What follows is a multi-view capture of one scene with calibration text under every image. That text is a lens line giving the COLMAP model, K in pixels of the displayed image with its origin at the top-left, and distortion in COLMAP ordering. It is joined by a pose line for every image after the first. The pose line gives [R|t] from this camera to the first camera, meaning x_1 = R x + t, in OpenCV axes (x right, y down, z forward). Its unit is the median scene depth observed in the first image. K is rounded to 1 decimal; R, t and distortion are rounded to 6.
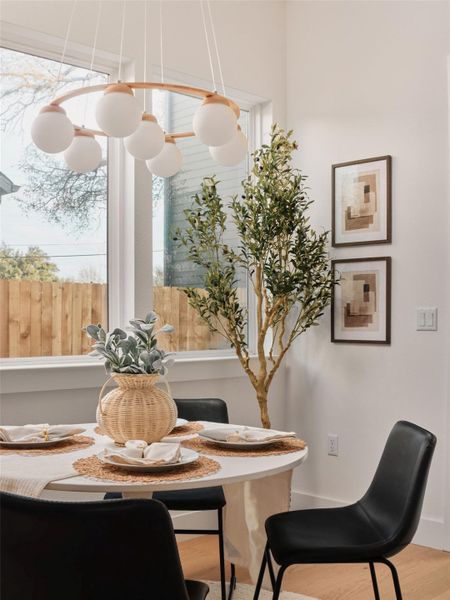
lens RADIAL K [[752.1, 0, 227.5], [0, 752.1, 332.5], [0, 0, 1]] dist [-0.125966, 0.000000]
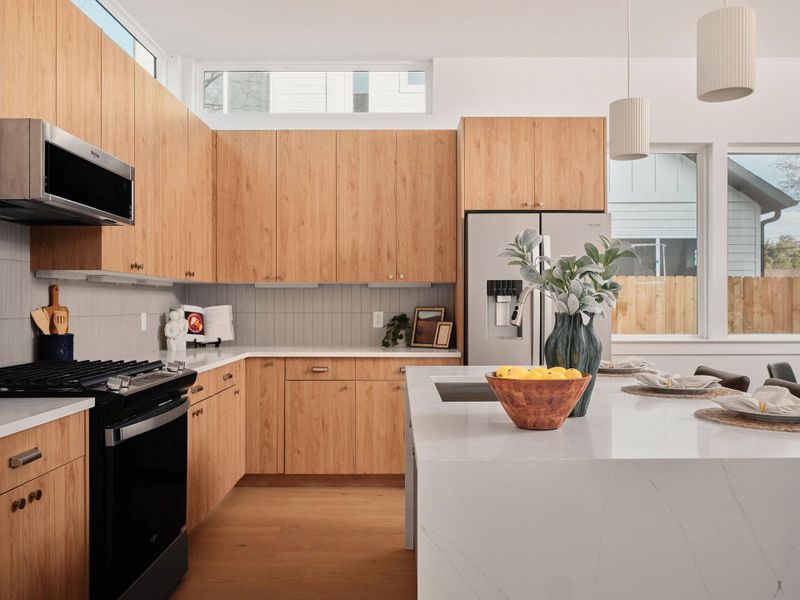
lens RADIAL K [[665.1, 0, 405.3], [0, 665.1, 305.1], [0, 0, 1]] dist [0.008401, -0.020993]
pose [[0.719730, -0.004377, -0.694241, 0.050643], [-0.008095, 0.999859, -0.014696, -0.001584], [0.694207, 0.016197, 0.719593, -0.677900]]
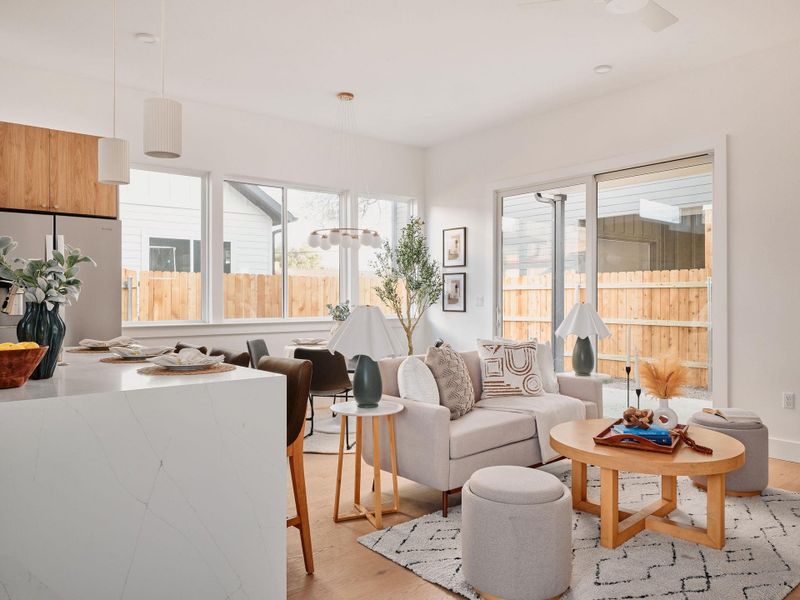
lens RADIAL K [[602.8, 0, 402.5], [0, 602.8, 294.6], [0, 0, 1]] dist [0.007281, -0.011024]
pose [[0.995501, -0.003100, -0.094699, 0.197727], [0.001120, 0.999780, -0.020957, 0.001322], [0.094743, 0.020756, 0.995285, -0.789316]]
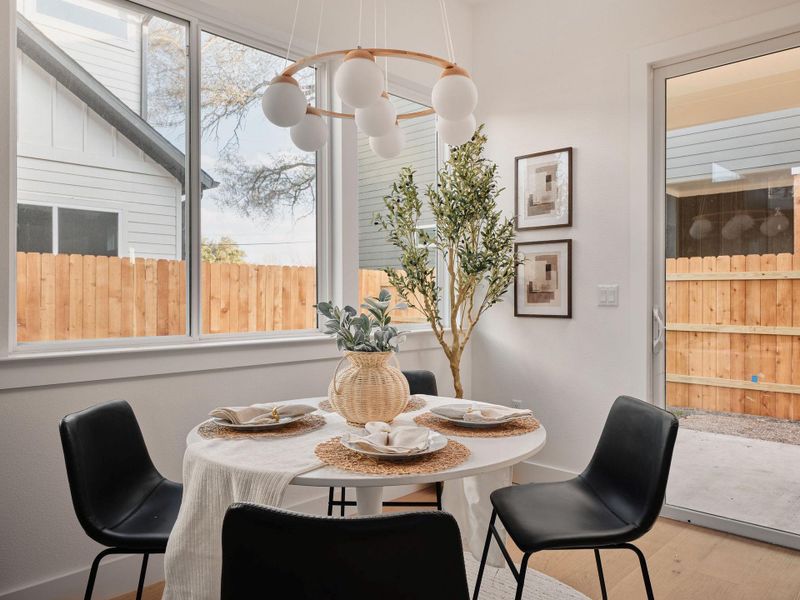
lens RADIAL K [[602.8, 0, 403.9], [0, 602.8, 290.2], [0, 0, 1]] dist [0.007281, -0.011024]
pose [[0.999388, -0.001508, 0.034941, -0.060074], [0.002466, 0.999622, -0.027391, -0.002167], [-0.034887, 0.027461, 0.999014, 0.116619]]
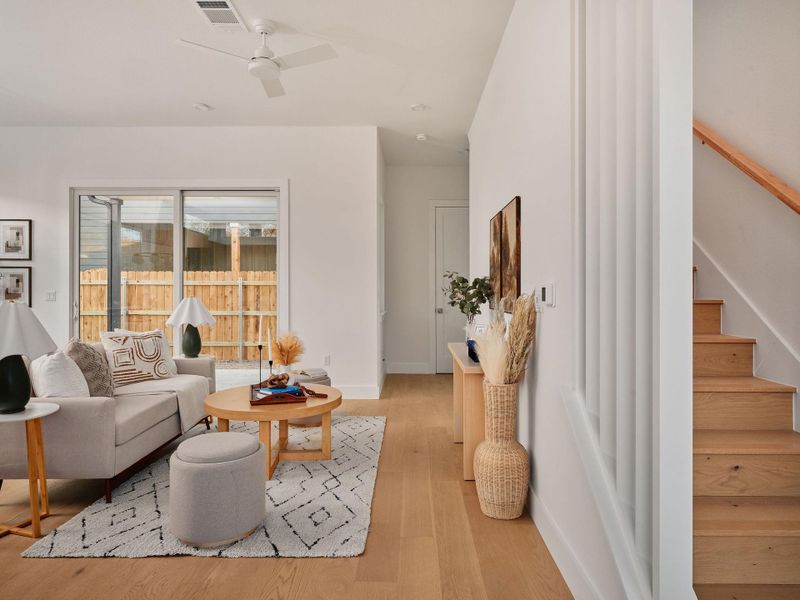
lens RADIAL K [[485.5, 0, 415.6], [0, 485.5, 295.8], [0, 0, 1]] dist [-0.001484, 0.000217]
pose [[0.697758, -0.004877, 0.716317, -0.010321], [0.011171, 0.999929, -0.004074, 0.000440], [-0.716247, 0.010845, 0.697763, -0.755938]]
